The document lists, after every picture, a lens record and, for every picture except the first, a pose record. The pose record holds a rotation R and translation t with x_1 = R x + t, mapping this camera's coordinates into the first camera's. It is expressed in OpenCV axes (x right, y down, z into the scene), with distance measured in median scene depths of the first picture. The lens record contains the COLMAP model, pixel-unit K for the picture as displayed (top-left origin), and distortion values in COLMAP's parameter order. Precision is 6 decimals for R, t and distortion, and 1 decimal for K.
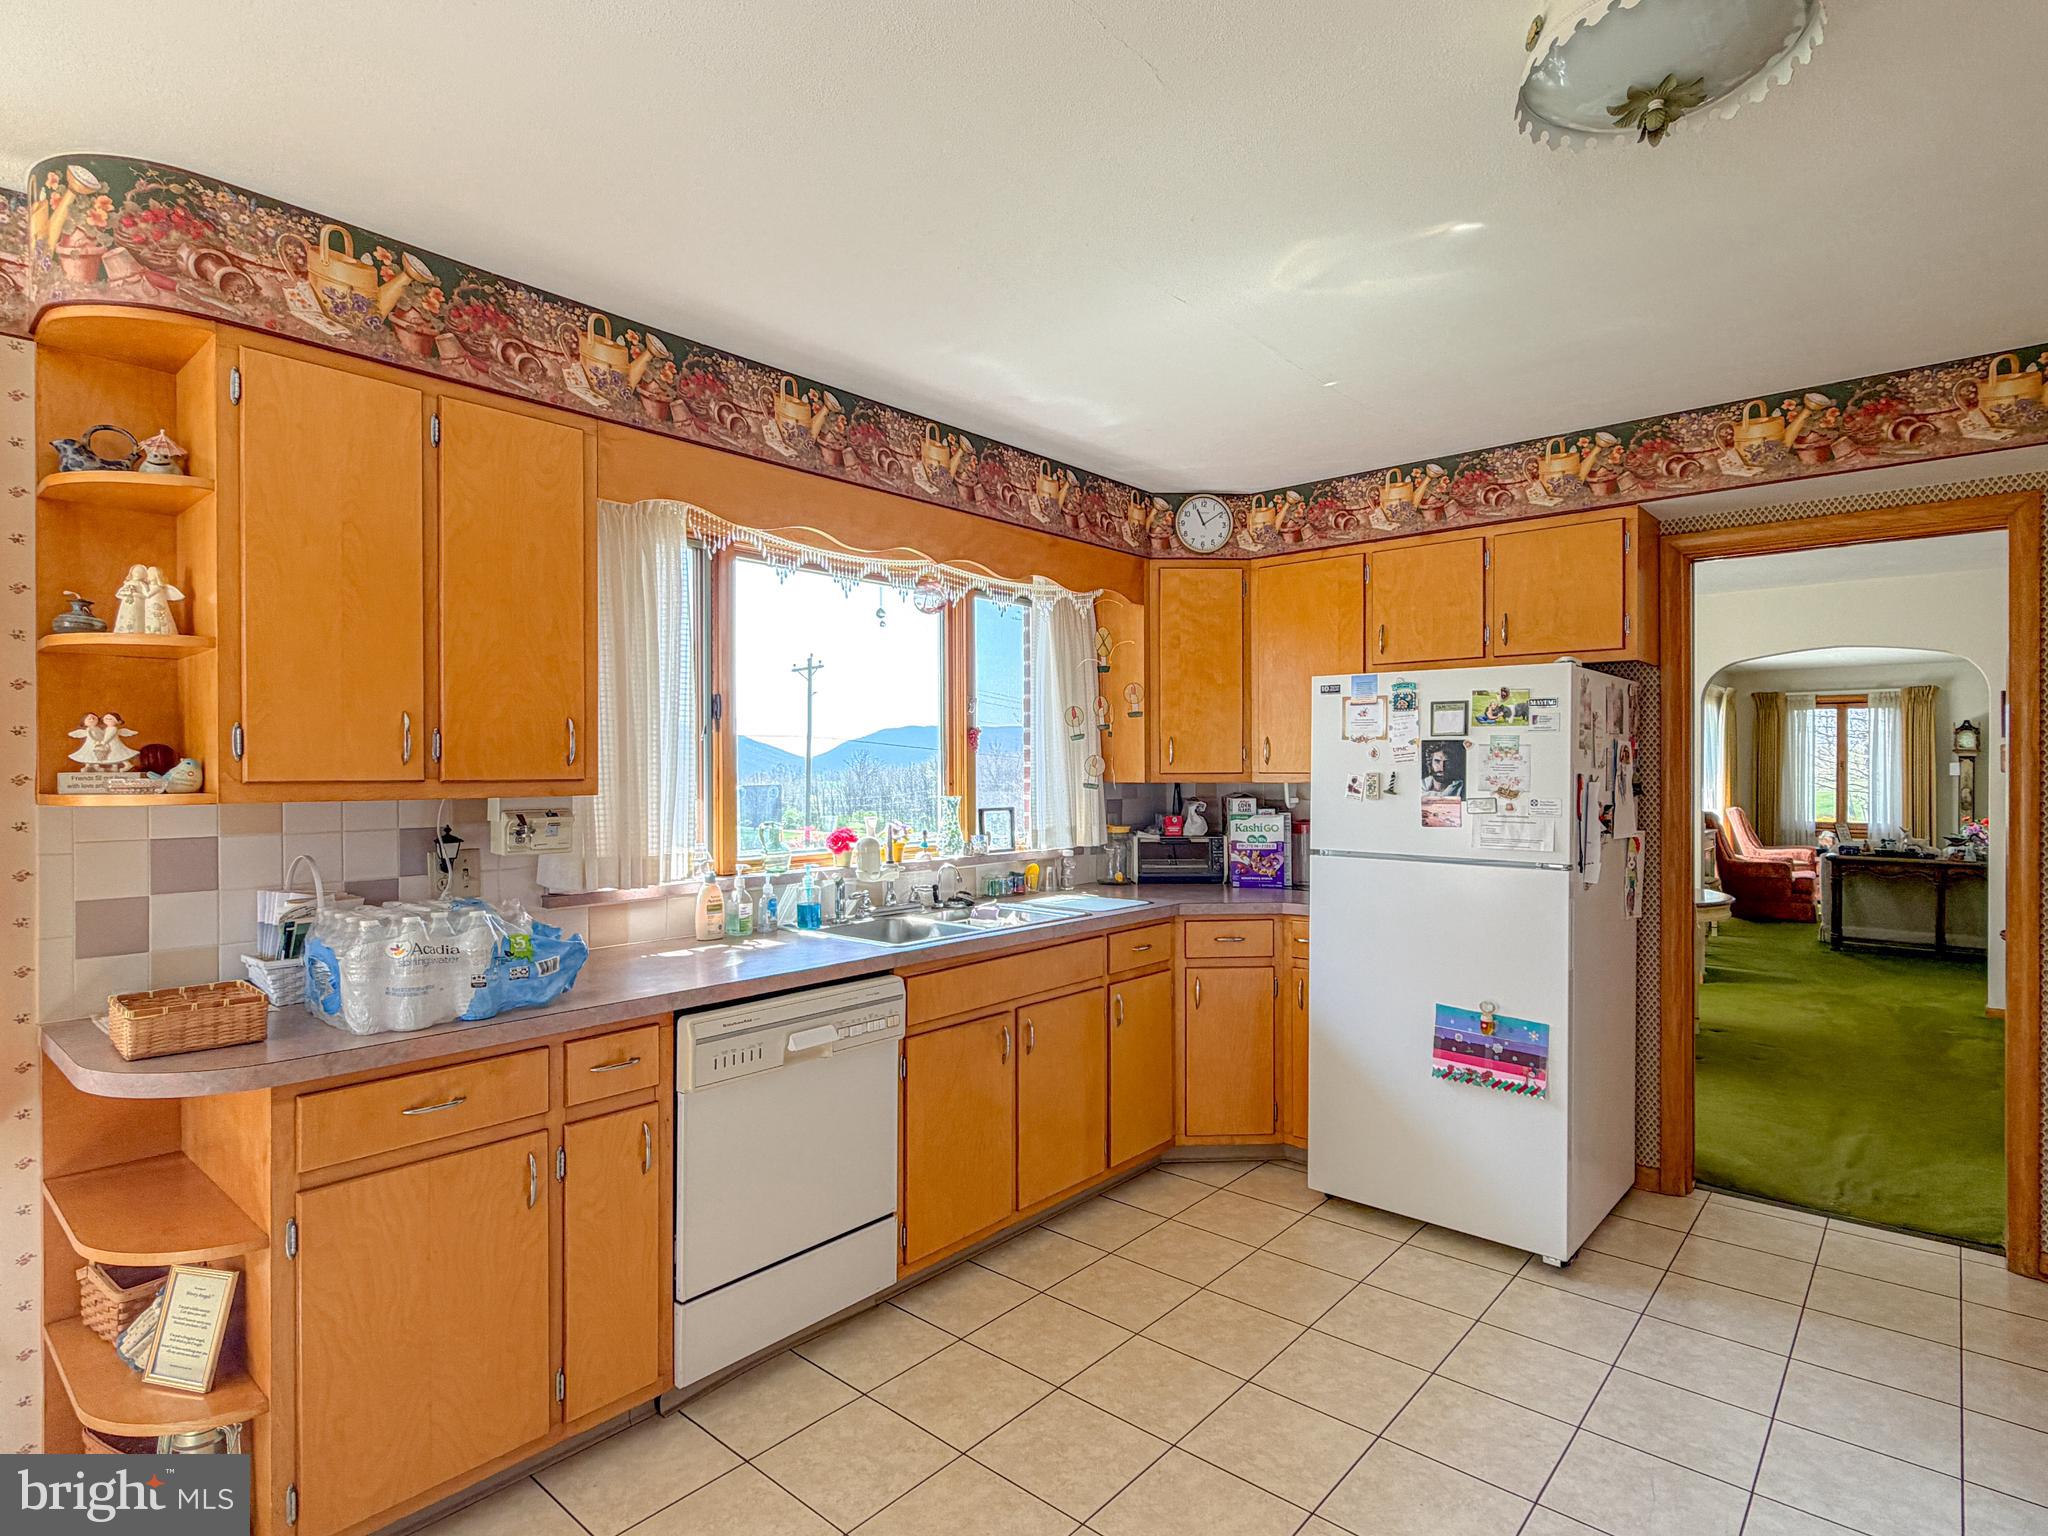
lens RADIAL K [[1077.1, 0, 1023.4], [0, 1077.1, 767.9], [0, 0, 1]] dist [0.005559, -0.001019]
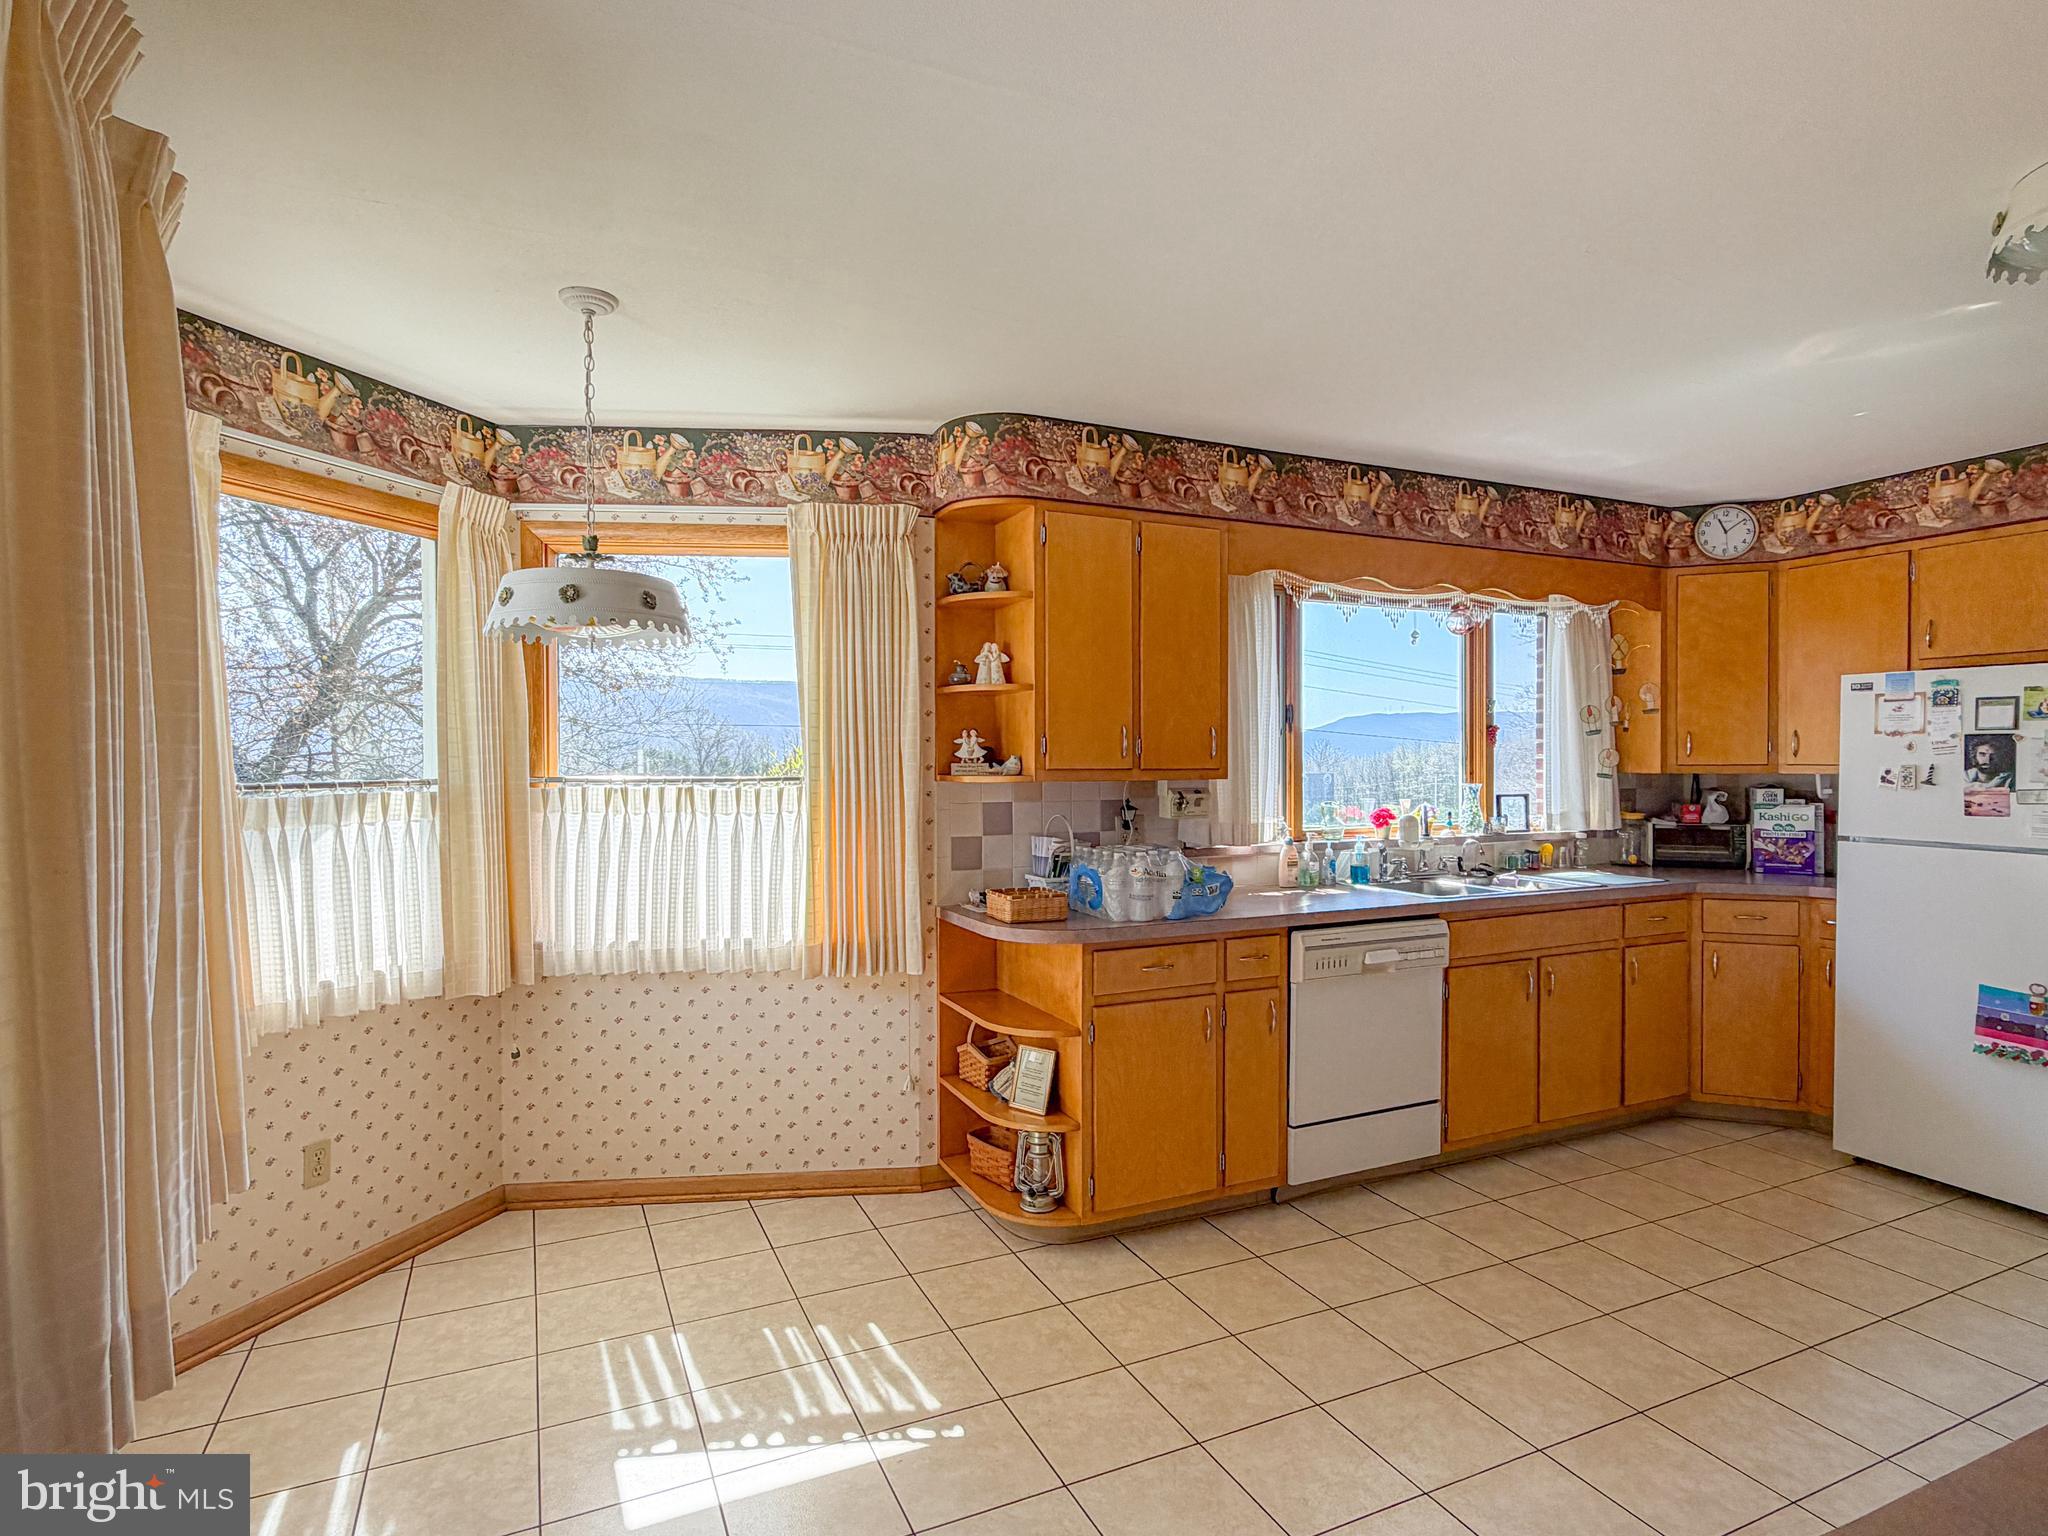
lens RADIAL K [[1077.1, 0, 1027.8], [0, 1077.1, 769.8], [0, 0, 1]] dist [0.005559, -0.001019]
pose [[0.914577, 0.004492, -0.404387, -0.043366], [0.000216, 0.999933, 0.011595, -0.003390], [0.404412, -0.010691, 0.914514, -0.355414]]
